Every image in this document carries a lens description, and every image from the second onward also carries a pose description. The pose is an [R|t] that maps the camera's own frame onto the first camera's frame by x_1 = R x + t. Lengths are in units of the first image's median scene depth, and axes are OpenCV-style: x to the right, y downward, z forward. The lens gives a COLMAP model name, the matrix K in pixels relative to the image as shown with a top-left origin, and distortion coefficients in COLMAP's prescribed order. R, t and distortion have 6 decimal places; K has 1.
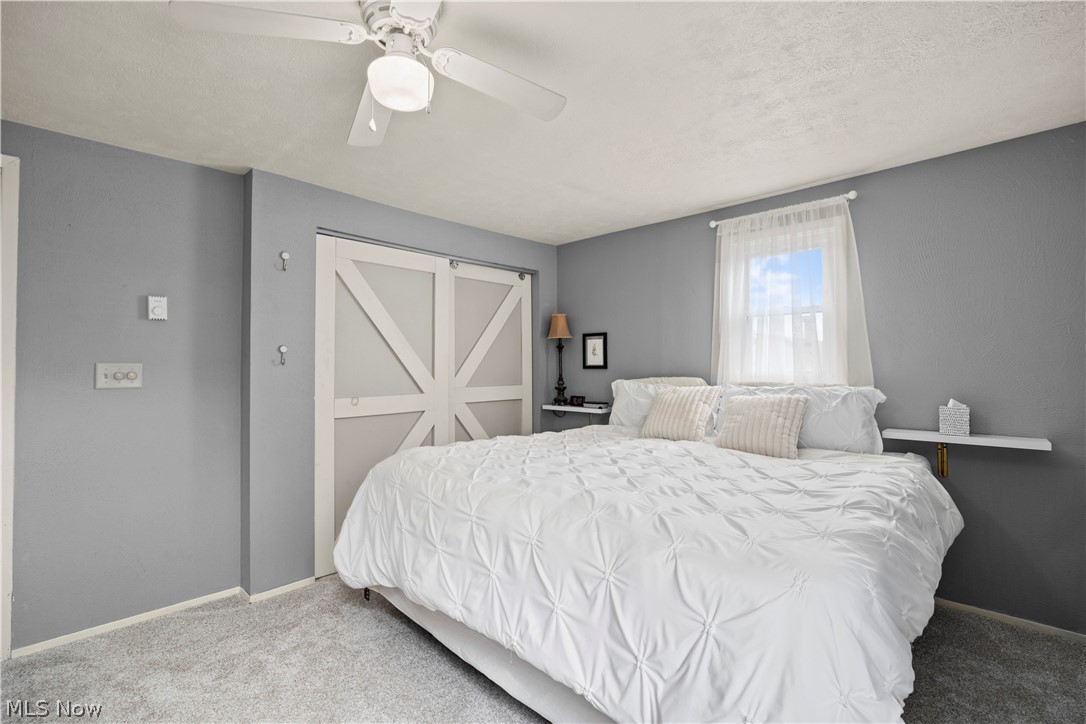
lens RADIAL K [[495.2, 0, 549.9], [0, 495.2, 360.0], [0, 0, 1]] dist [-0.001634, -0.000150]
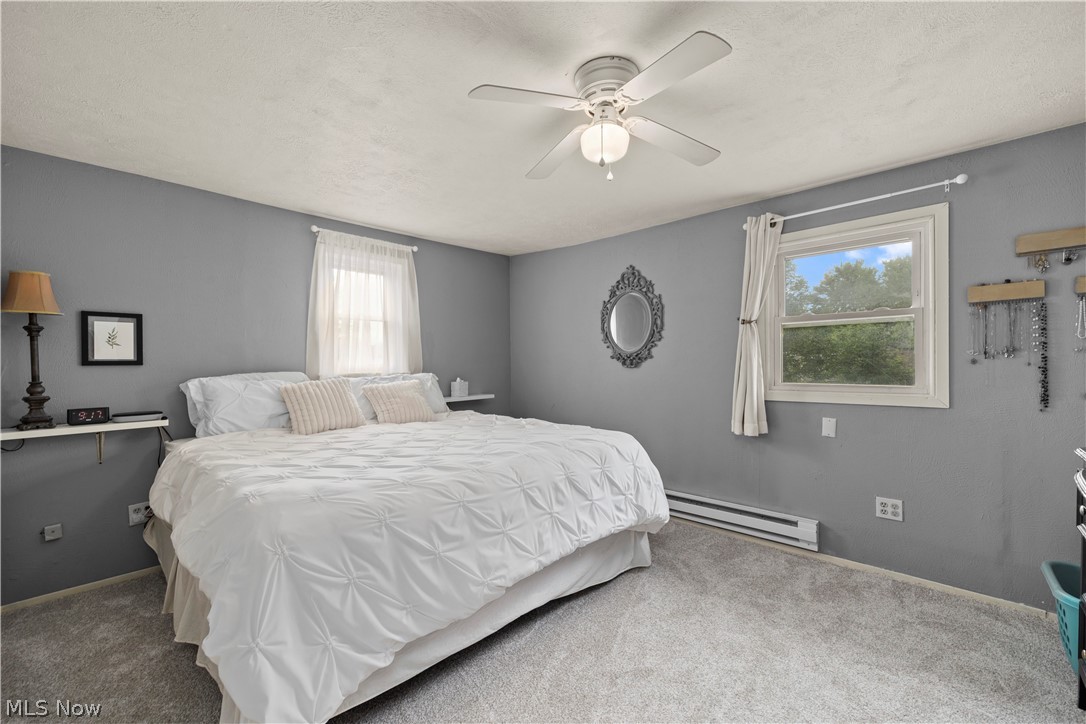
lens RADIAL K [[432.9, 0, 551.8], [0, 432.9, 366.8], [0, 0, 1]] dist [0.002133, -0.000371]
pose [[-0.015446, -0.013242, 0.999793, -0.519933], [-0.007102, 0.999889, 0.013134, 0.007961], [-0.999855, -0.006898, -0.015539, 0.416028]]
